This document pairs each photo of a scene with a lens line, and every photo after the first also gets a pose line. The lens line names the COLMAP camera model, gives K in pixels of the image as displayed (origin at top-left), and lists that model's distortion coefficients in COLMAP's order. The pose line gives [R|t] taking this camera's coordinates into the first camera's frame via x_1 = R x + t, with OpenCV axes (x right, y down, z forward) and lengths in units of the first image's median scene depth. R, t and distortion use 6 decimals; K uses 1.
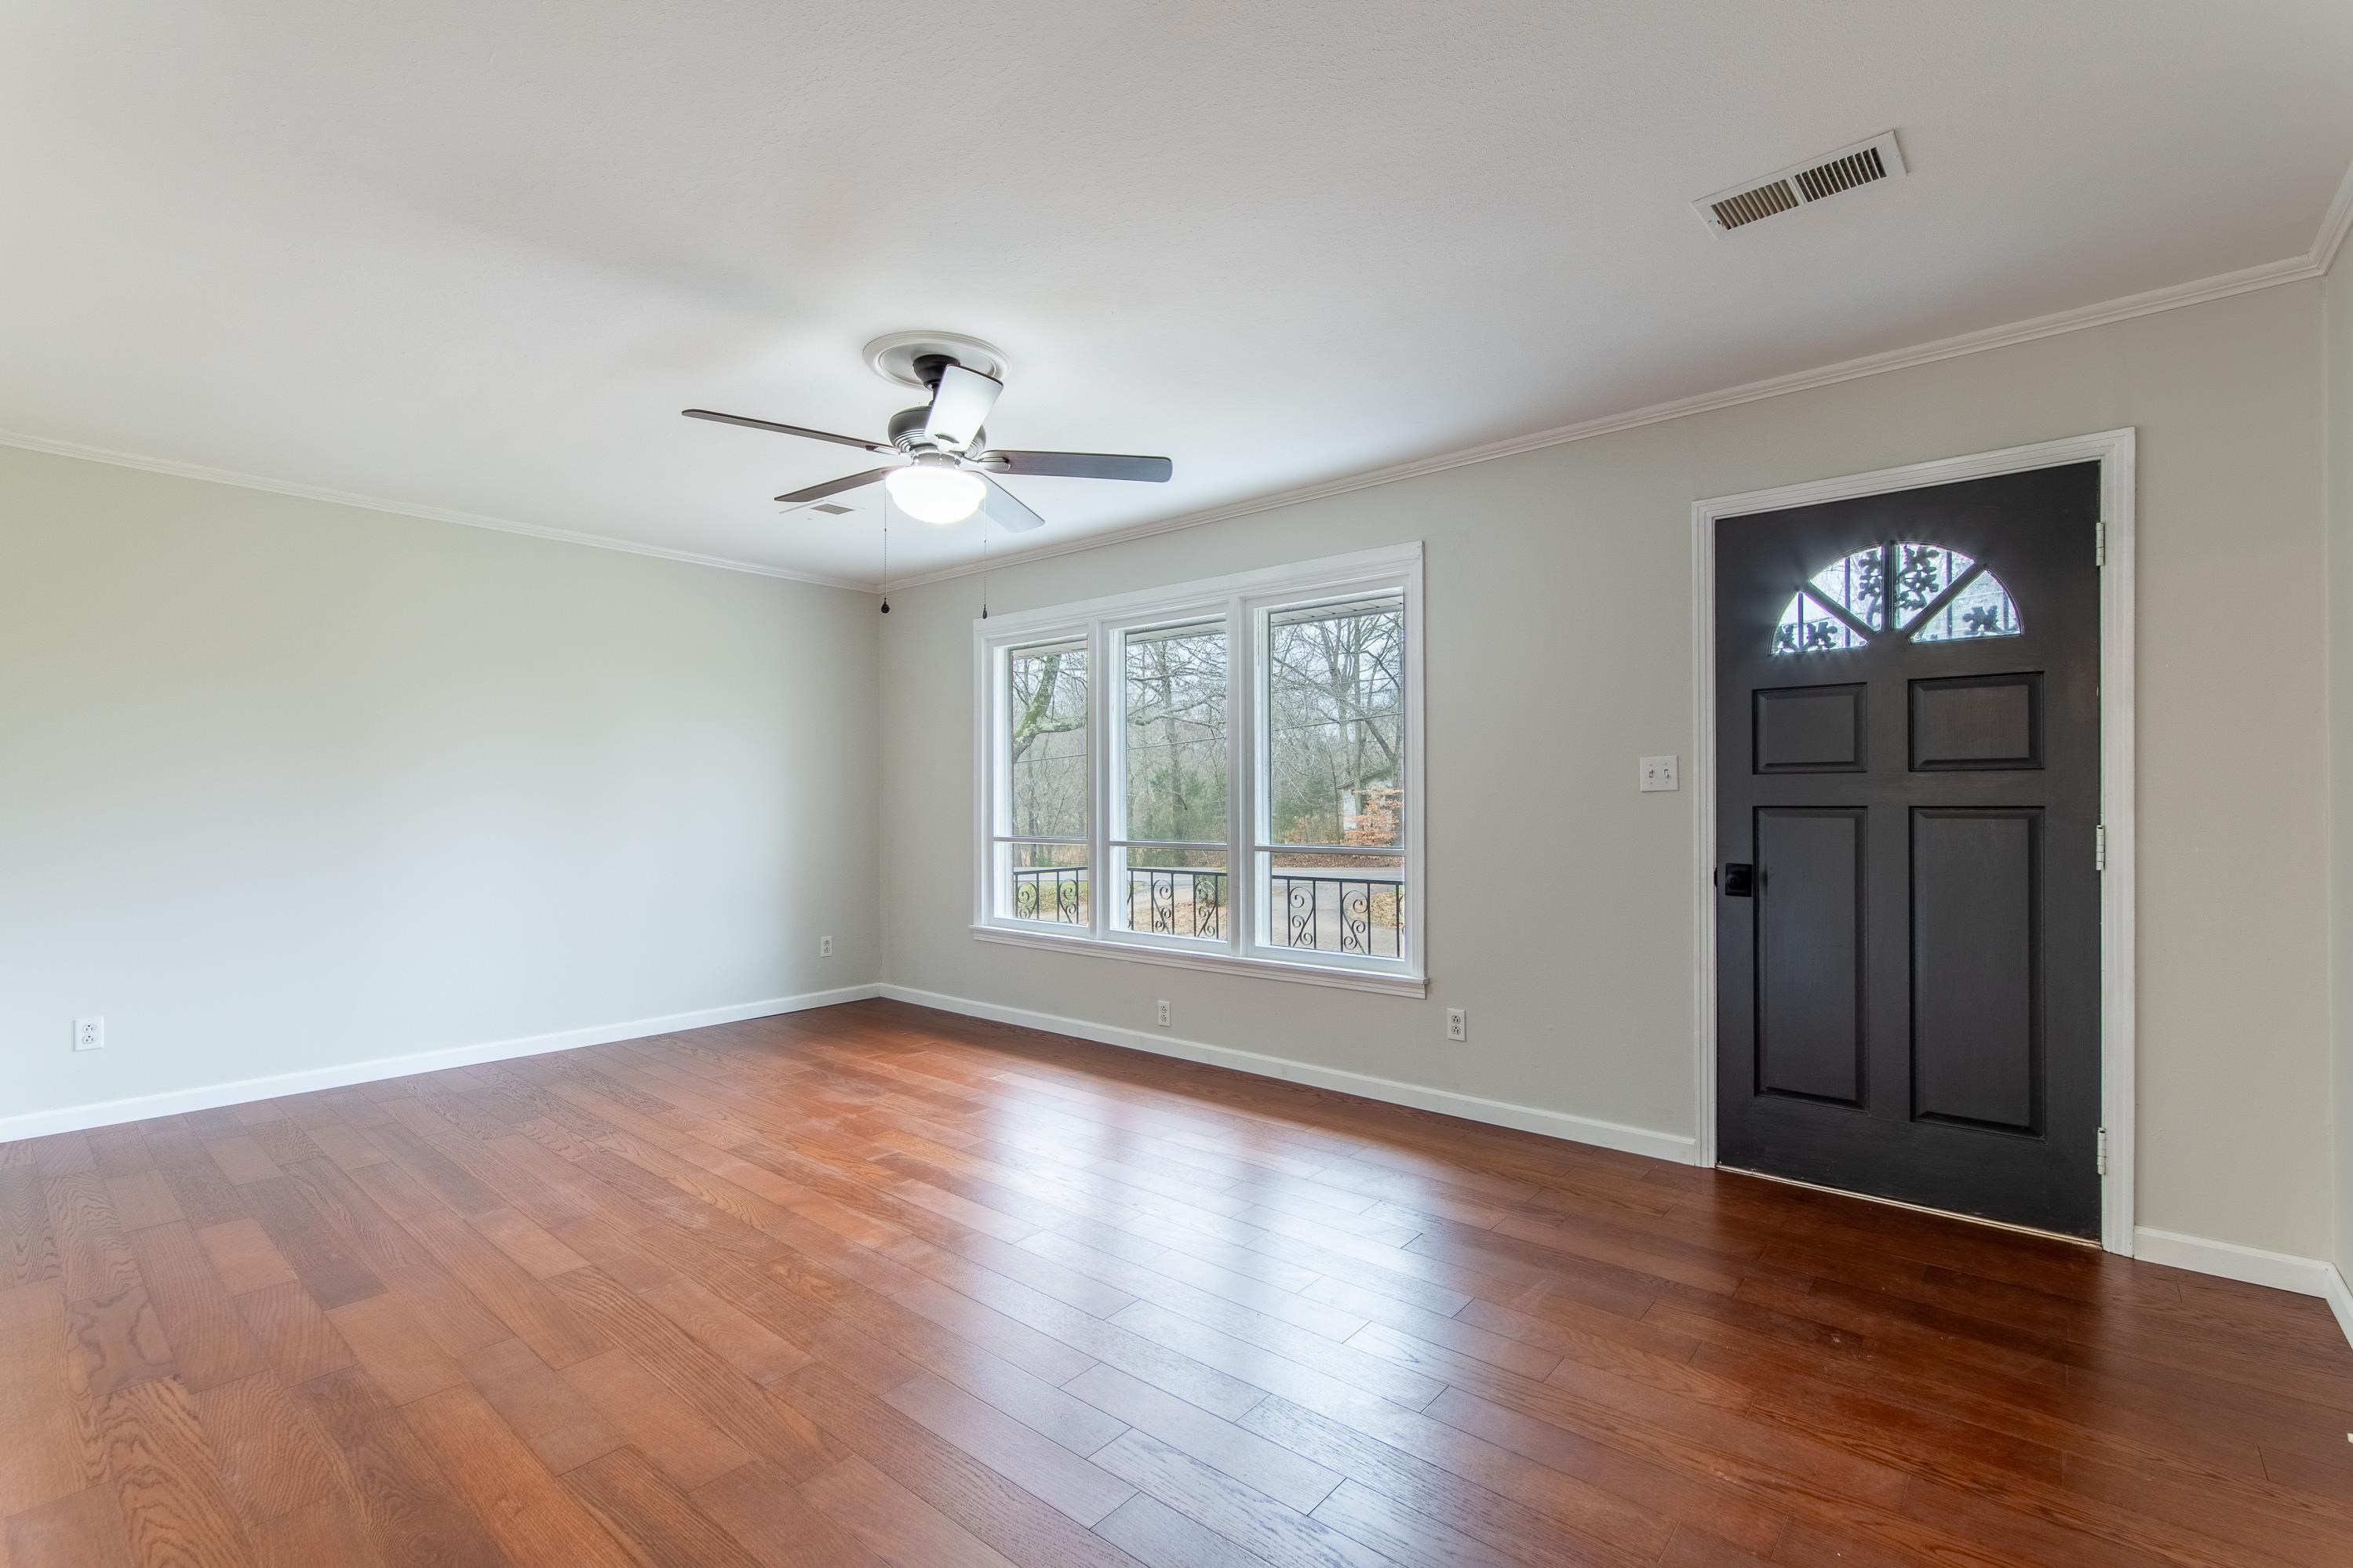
lens RADIAL K [[1053.9, 0, 1177.7], [0, 1053.9, 798.6], [0, 0, 1]] dist [-0.002034, 0.000498]
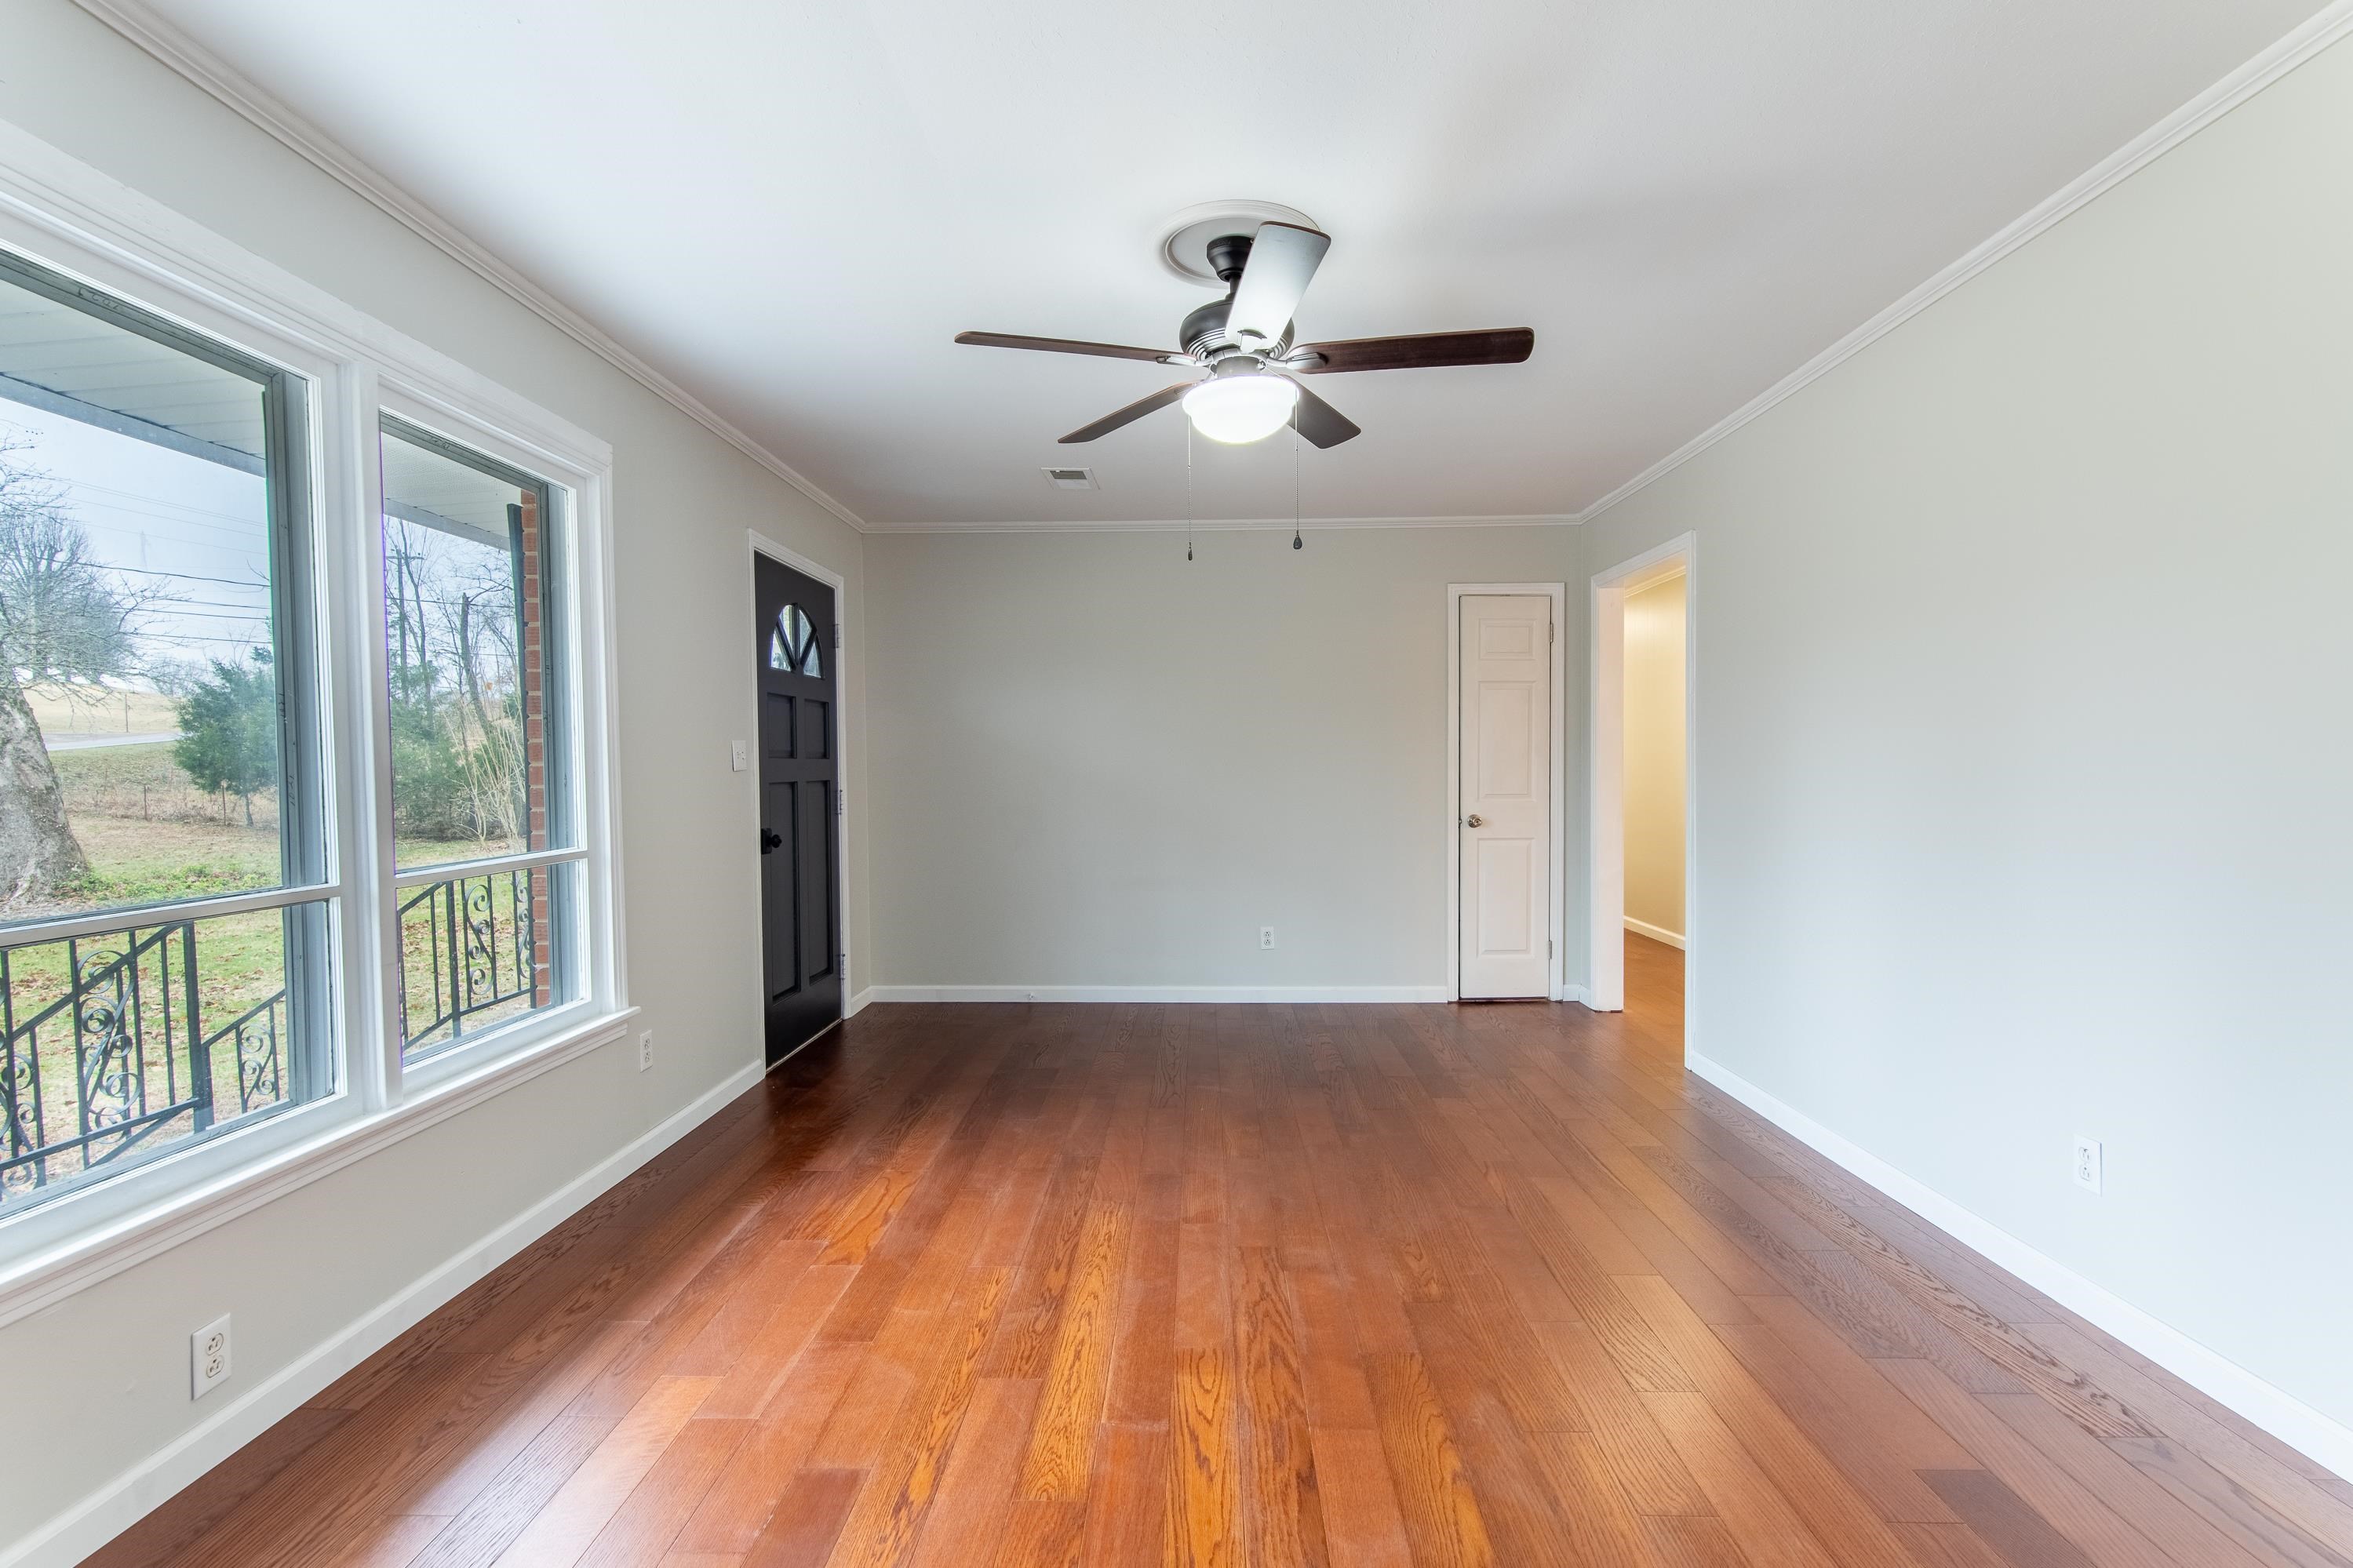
lens RADIAL K [[1053.9, 0, 1177.7], [0, 1053.9, 798.6], [0, 0, 1]] dist [-0.002034, 0.000498]
pose [[-0.627220, -0.014223, 0.778713, -0.662638], [0.014424, 0.999450, 0.029872, -0.003582], [-0.778709, 0.029969, -0.626669, 1.219145]]
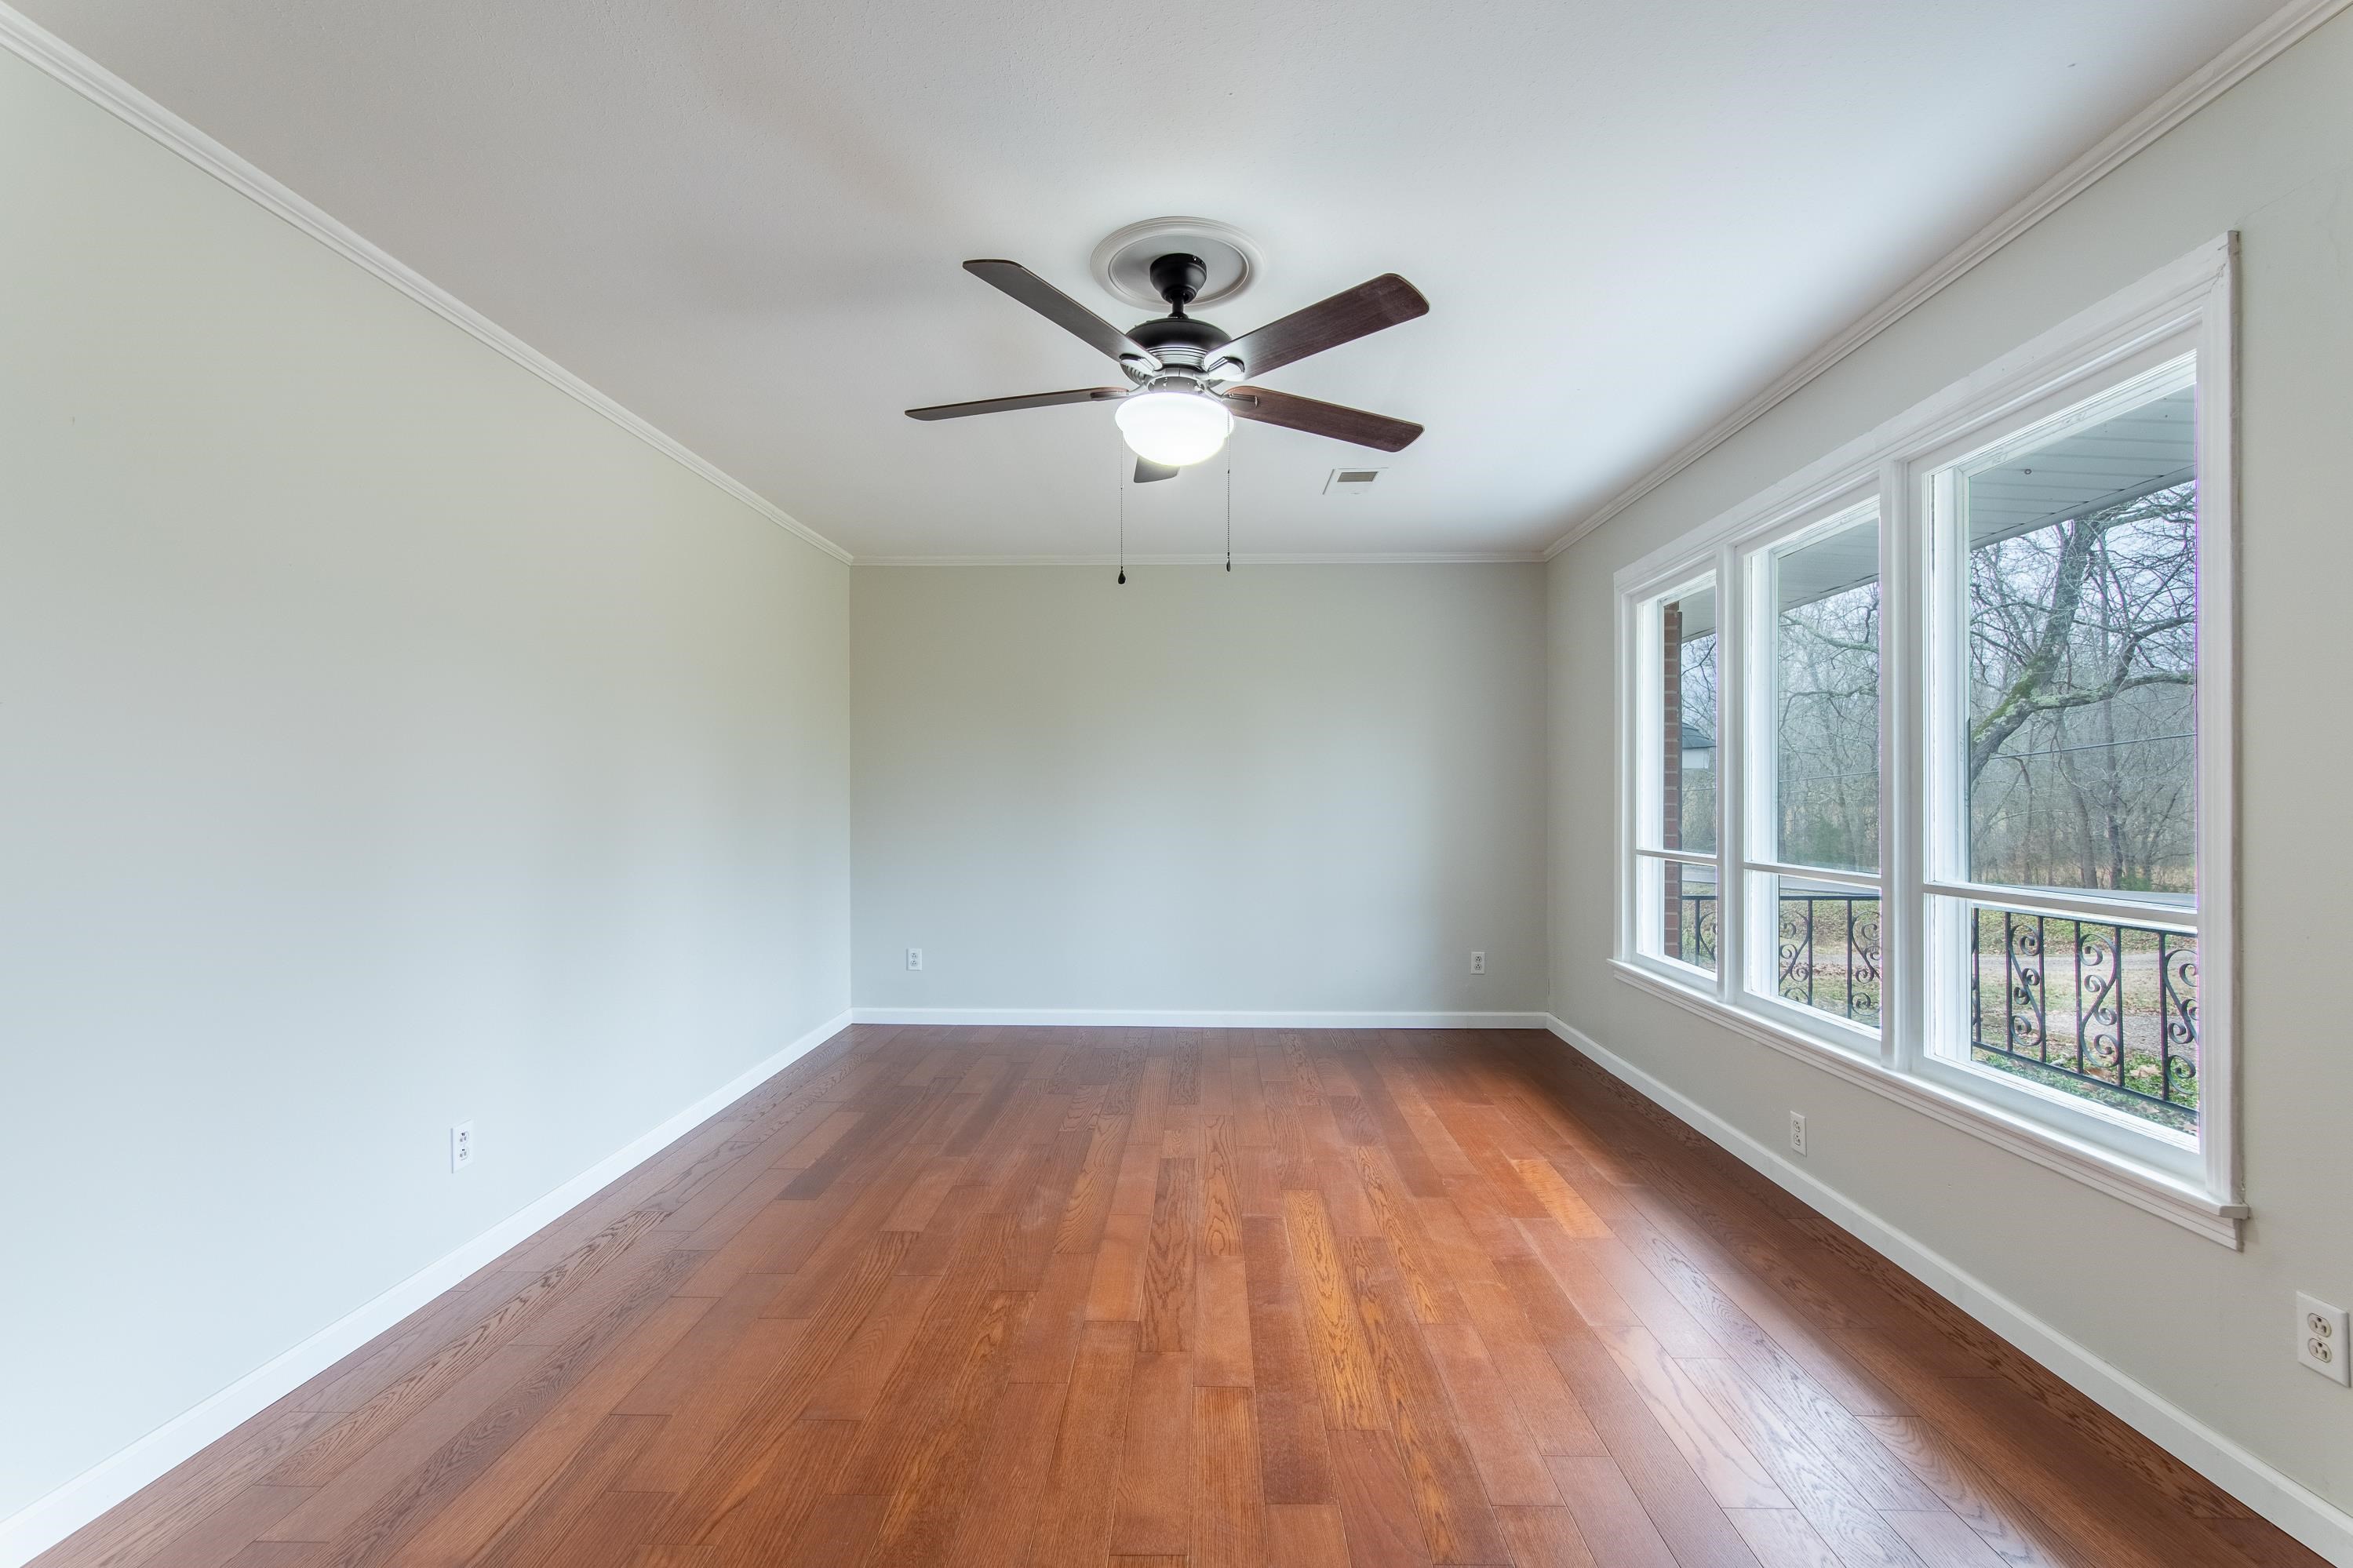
lens RADIAL K [[1034.9, 0, 1176.9], [0, 1034.9, 797.2], [0, 0, 1]] dist [-0.009018, 0.006027]
pose [[0.623677, 0.001840, -0.781680, 0.309606], [-0.001703, 0.999998, 0.000995, -0.002986], [0.781681, 0.000711, 0.623679, 0.388728]]
